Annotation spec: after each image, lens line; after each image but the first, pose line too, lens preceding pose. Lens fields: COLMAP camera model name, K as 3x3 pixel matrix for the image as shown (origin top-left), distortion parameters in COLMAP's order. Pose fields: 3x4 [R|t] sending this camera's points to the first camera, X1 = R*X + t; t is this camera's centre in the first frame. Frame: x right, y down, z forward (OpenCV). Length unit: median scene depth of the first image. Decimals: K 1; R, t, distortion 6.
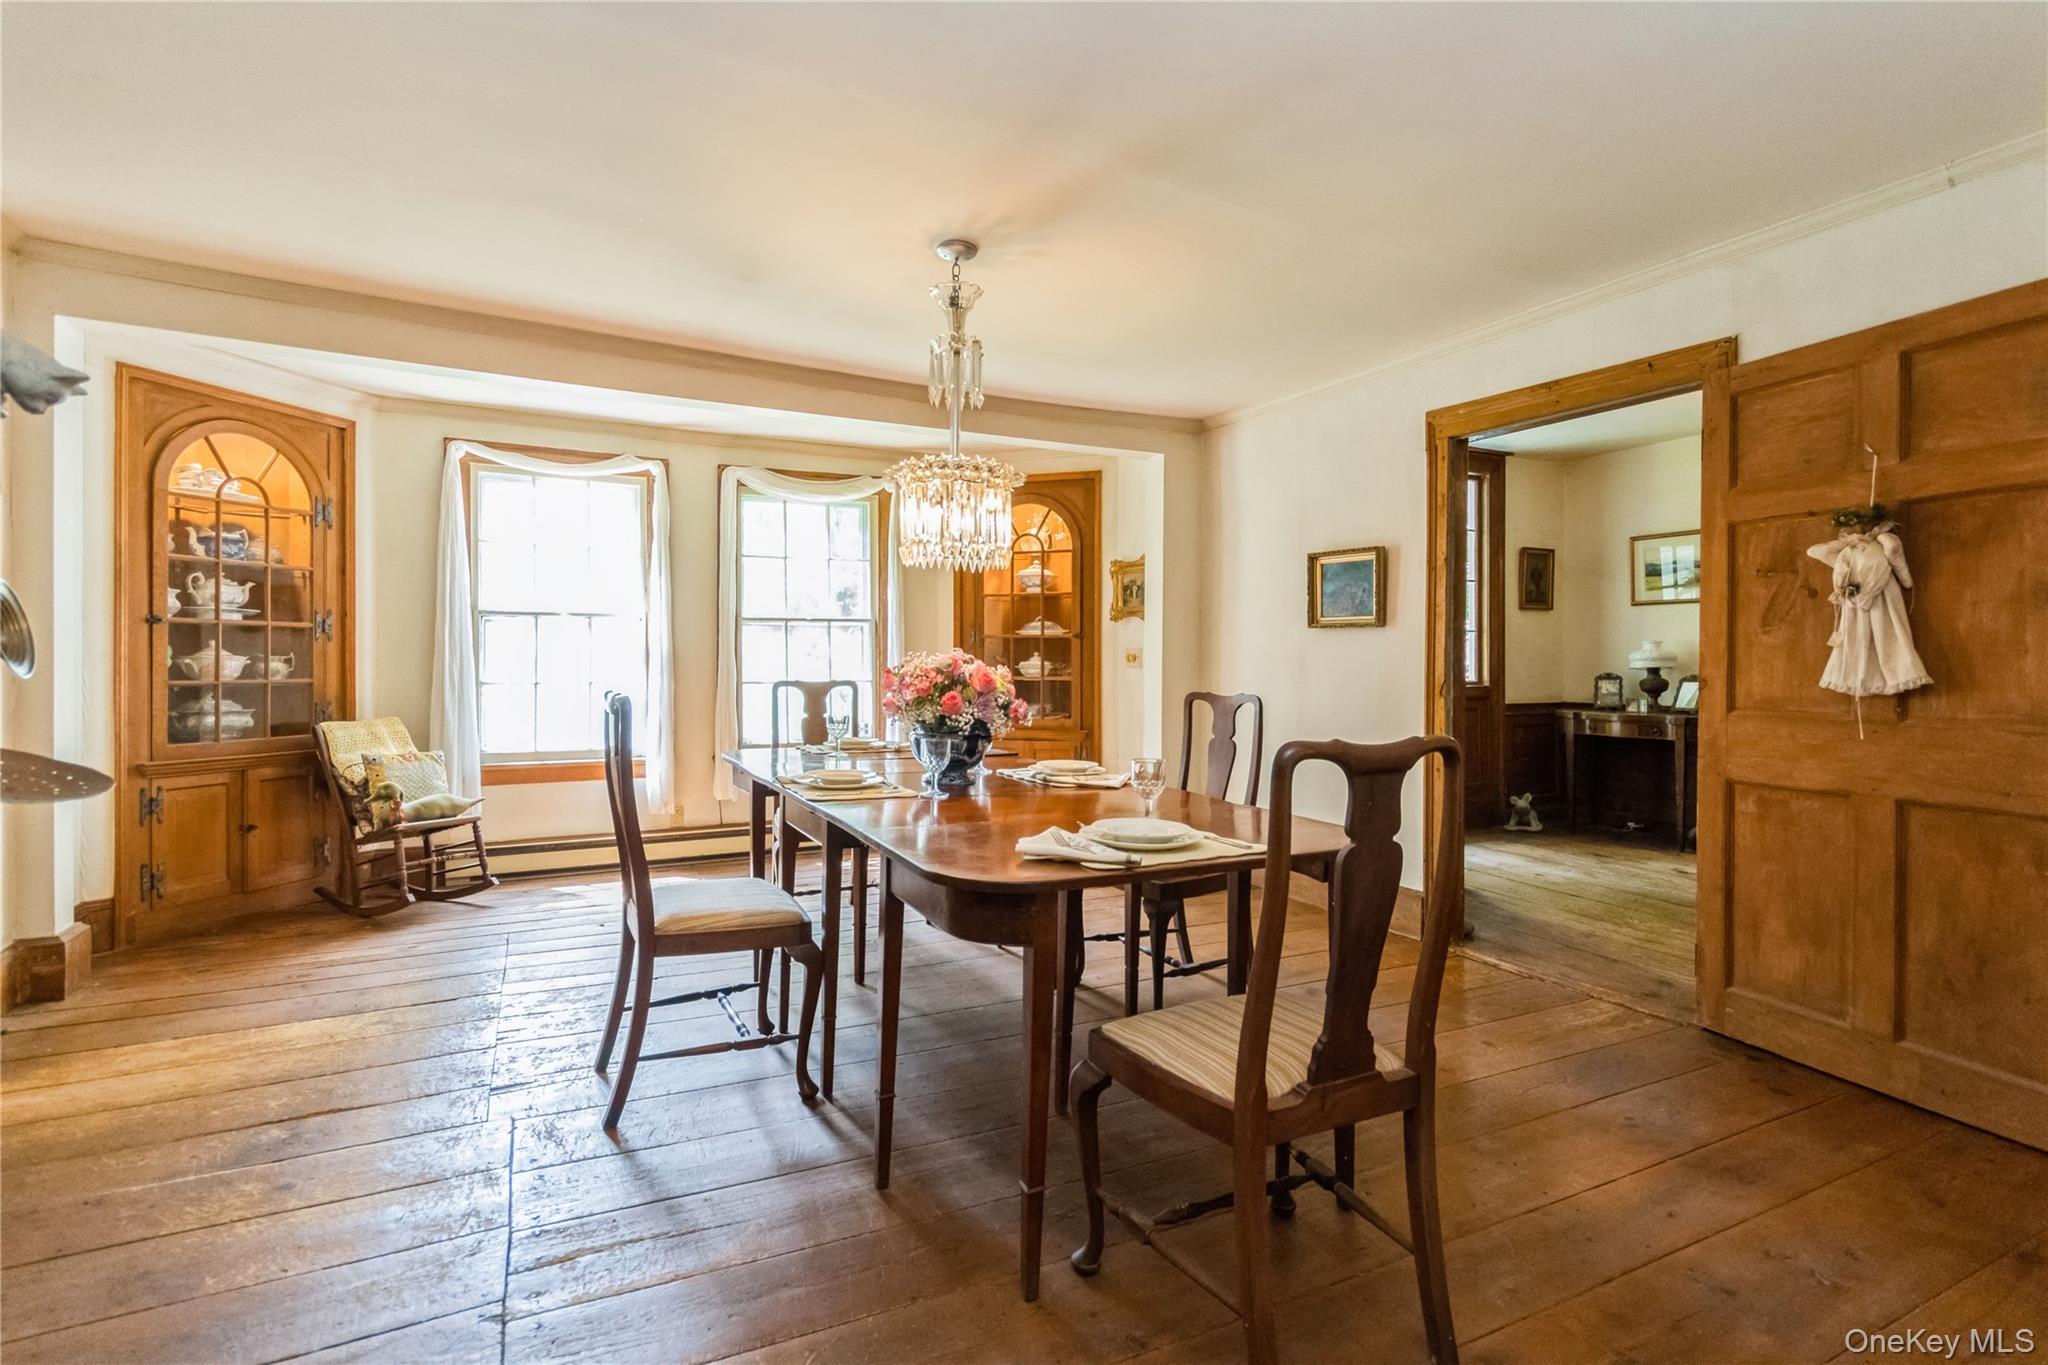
lens RADIAL K [[965.7, 0, 1018.2], [0, 965.7, 673.8], [0, 0, 1]] dist [0.011134, -0.004463]
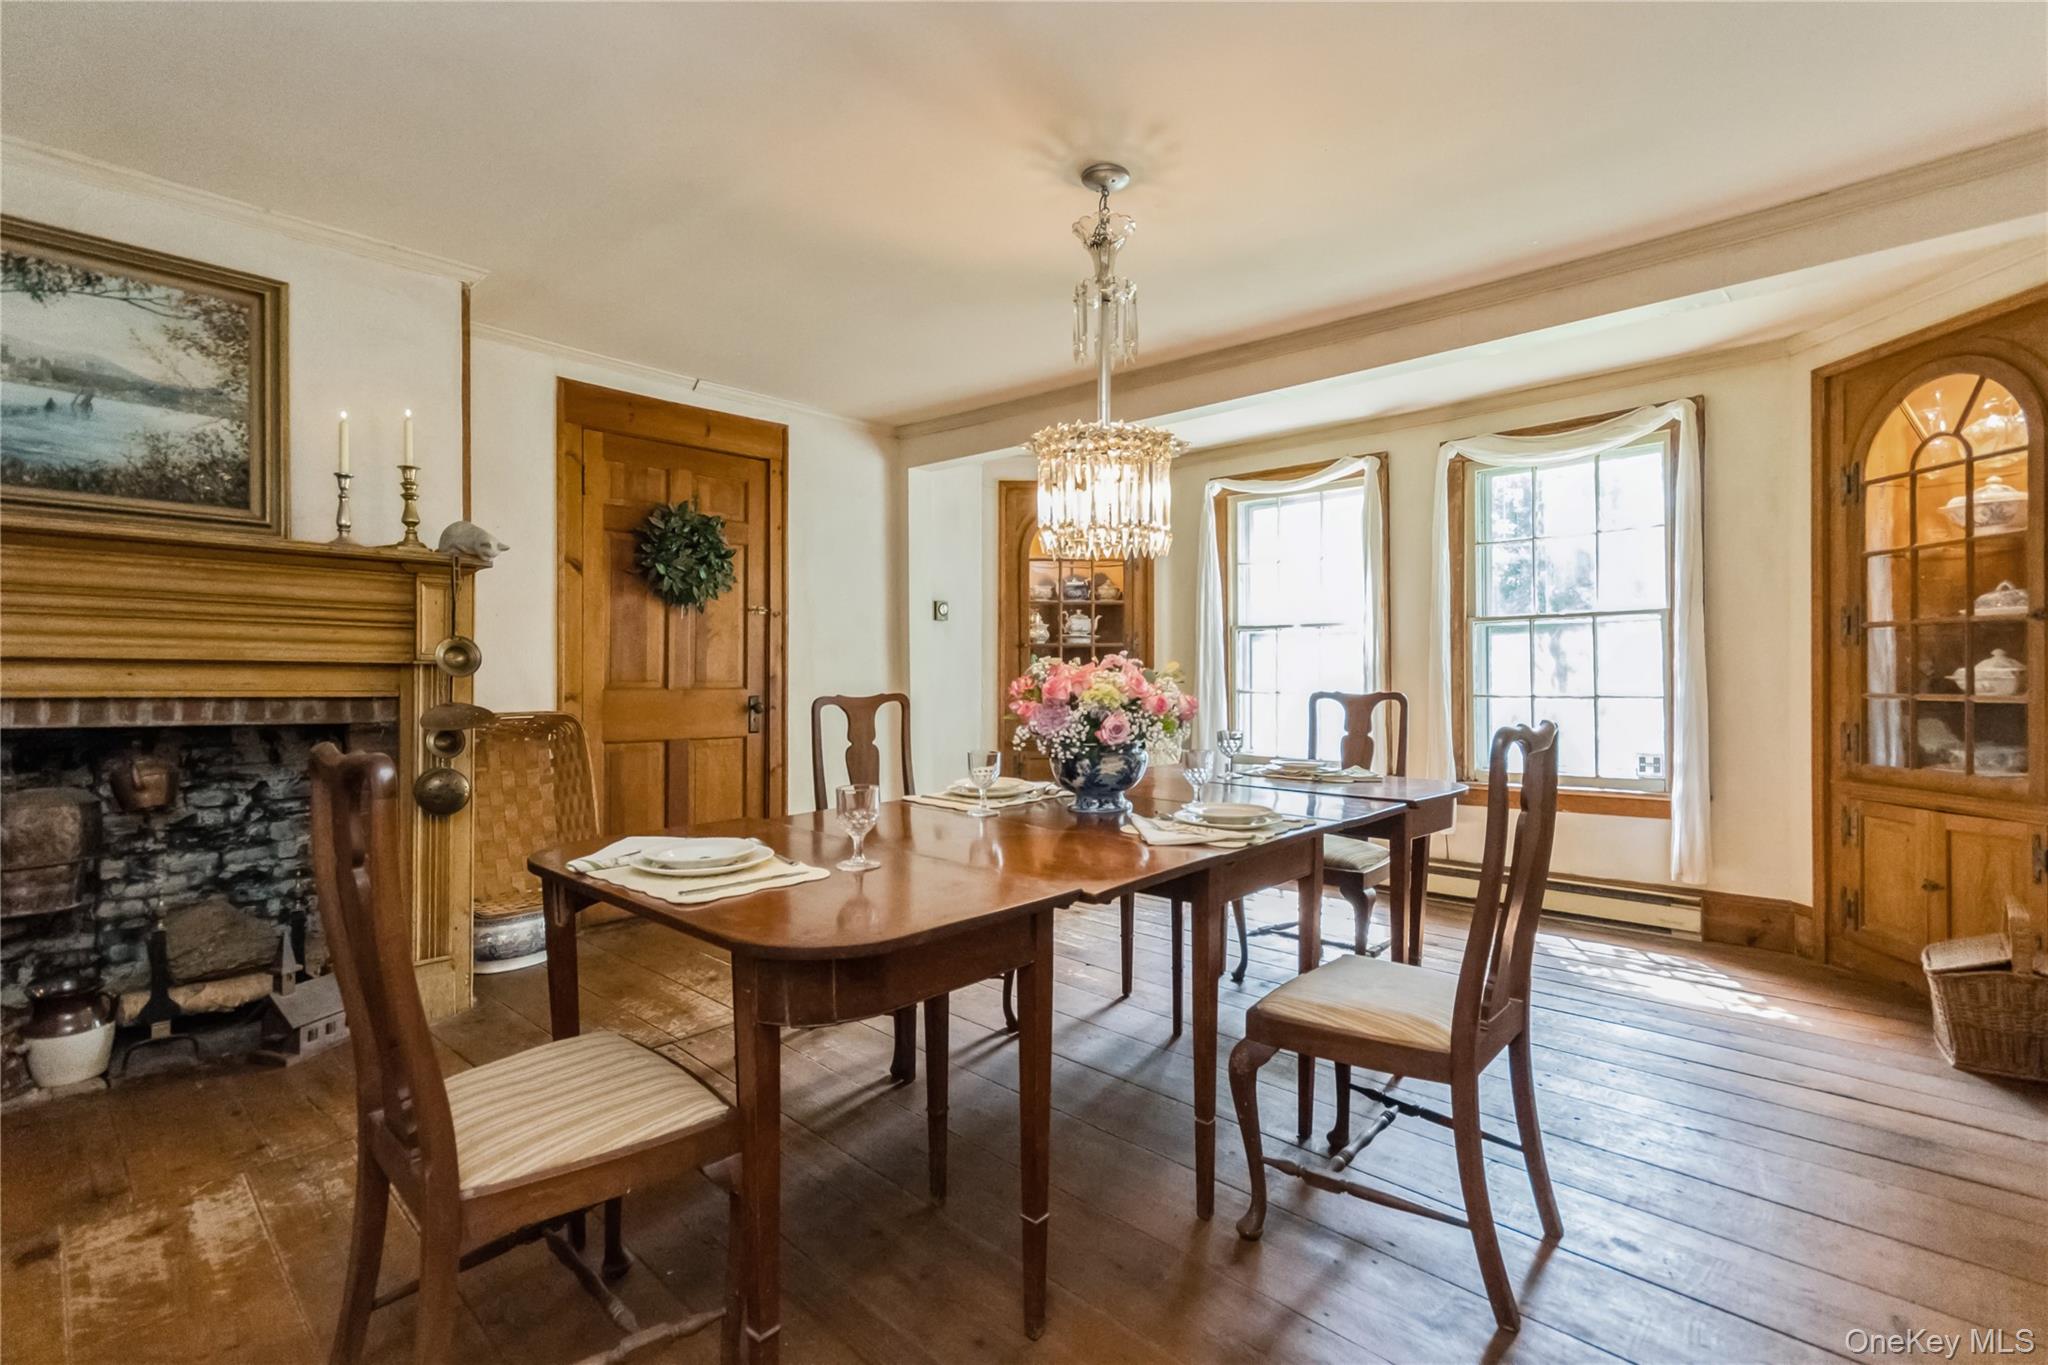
lens RADIAL K [[965.7, 0, 1023.6], [0, 965.7, 679.5], [0, 0, 1]] dist [0.011134, -0.004463]
pose [[0.344163, 0.002151, -0.938907, 0.482440], [-0.007999, 0.999968, -0.000642, -0.001086], [0.938876, 0.007731, 0.344170, 0.446610]]
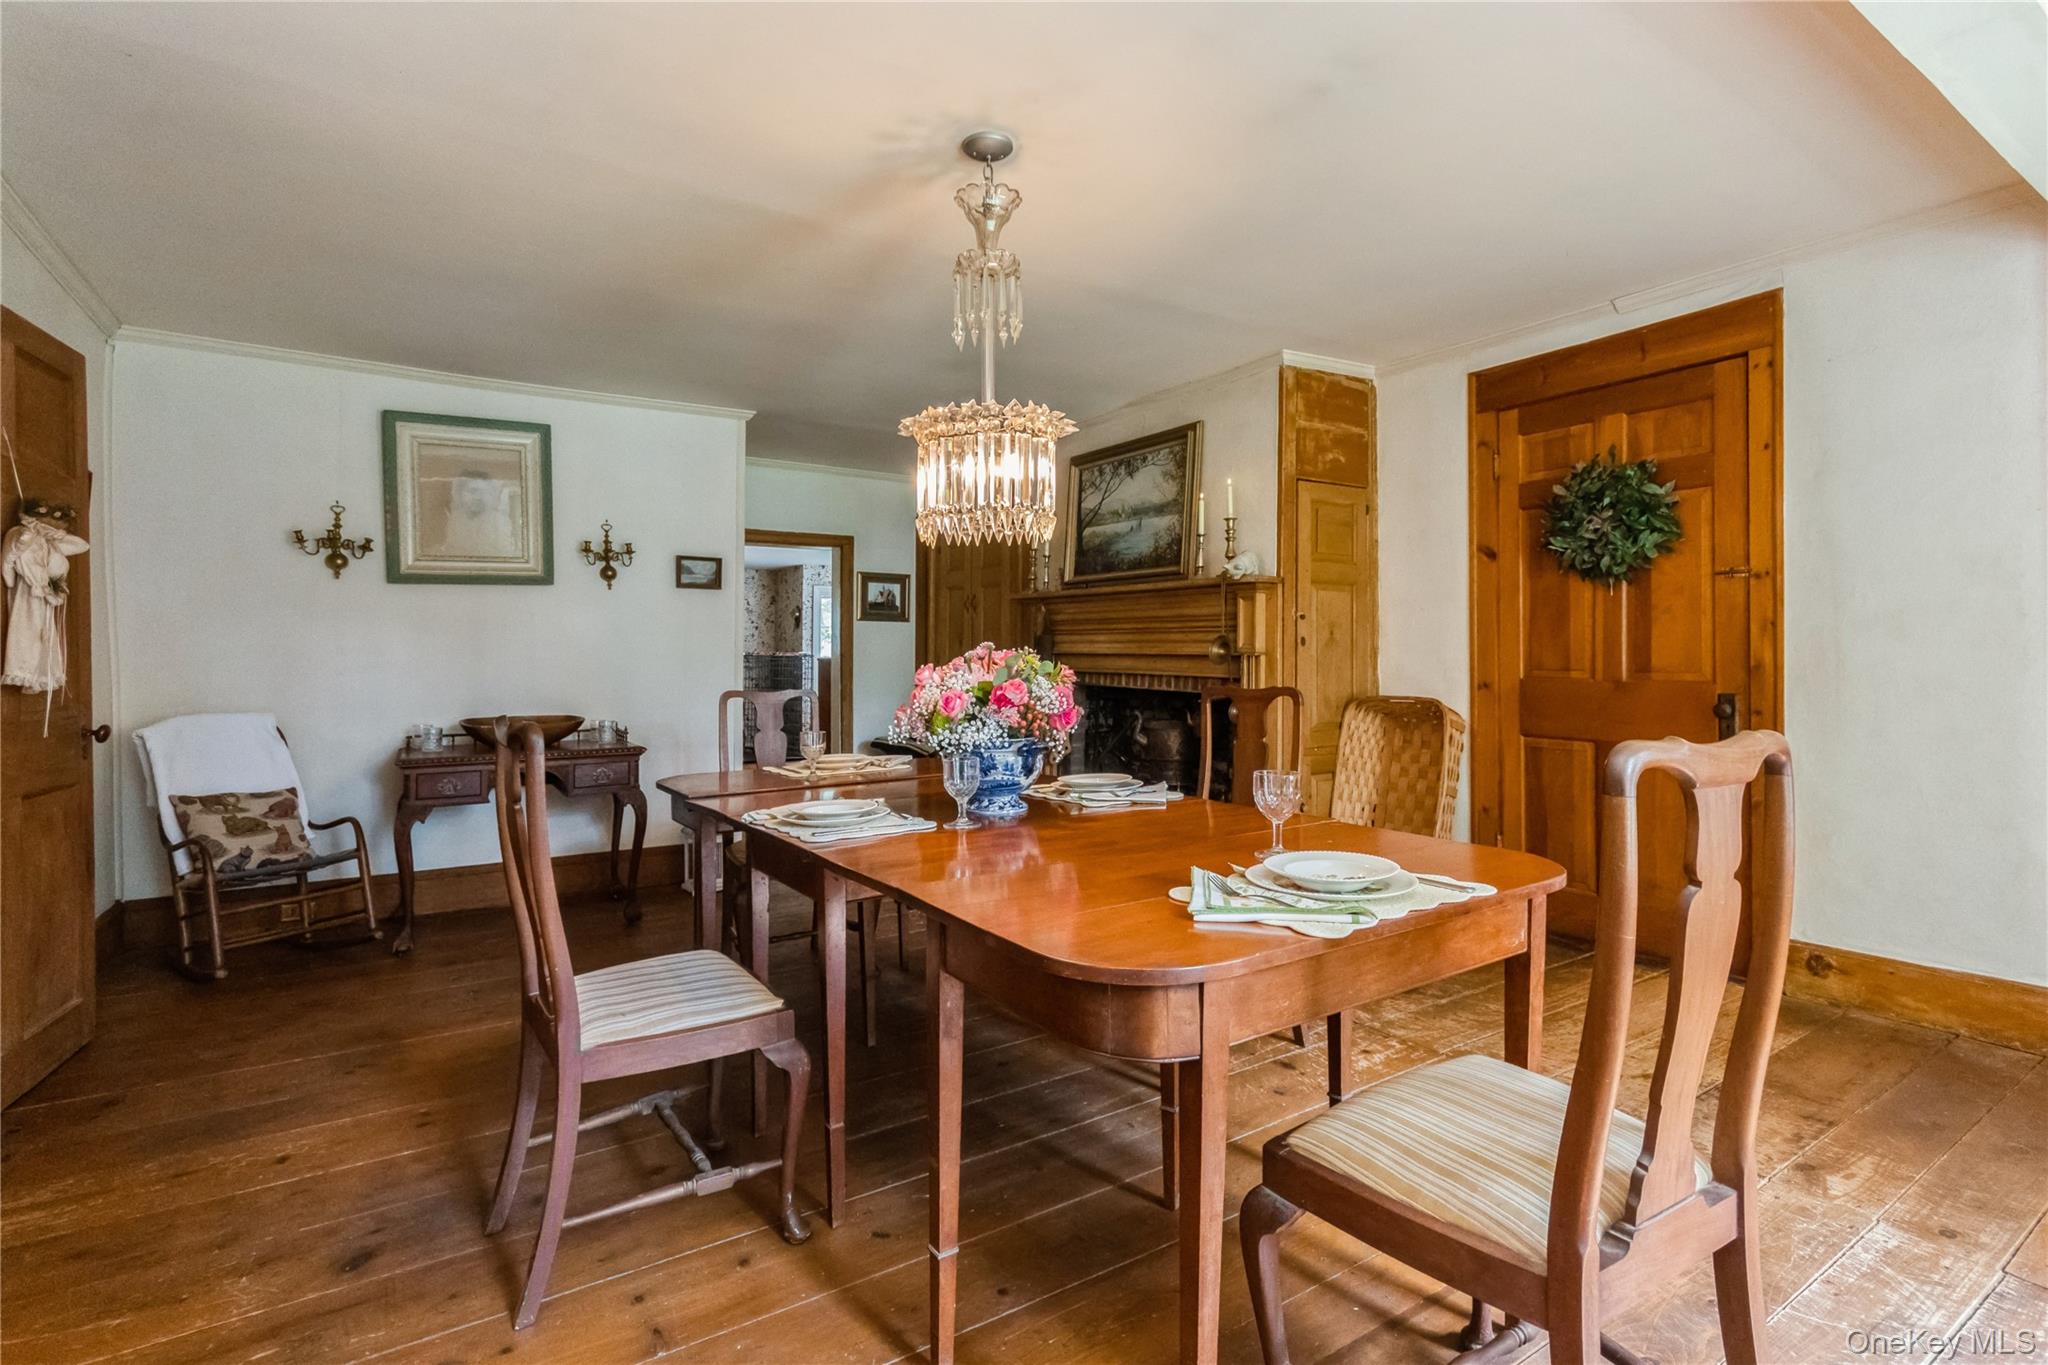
lens RADIAL K [[965.7, 0, 1028.9], [0, 965.7, 661.9], [0, 0, 1]] dist [0.011134, -0.004463]
pose [[-0.992985, -0.001666, -0.118226, -0.001940], [-0.003308, 0.999901, 0.013700, -0.015791], [0.118191, 0.013995, -0.992892, 1.240241]]
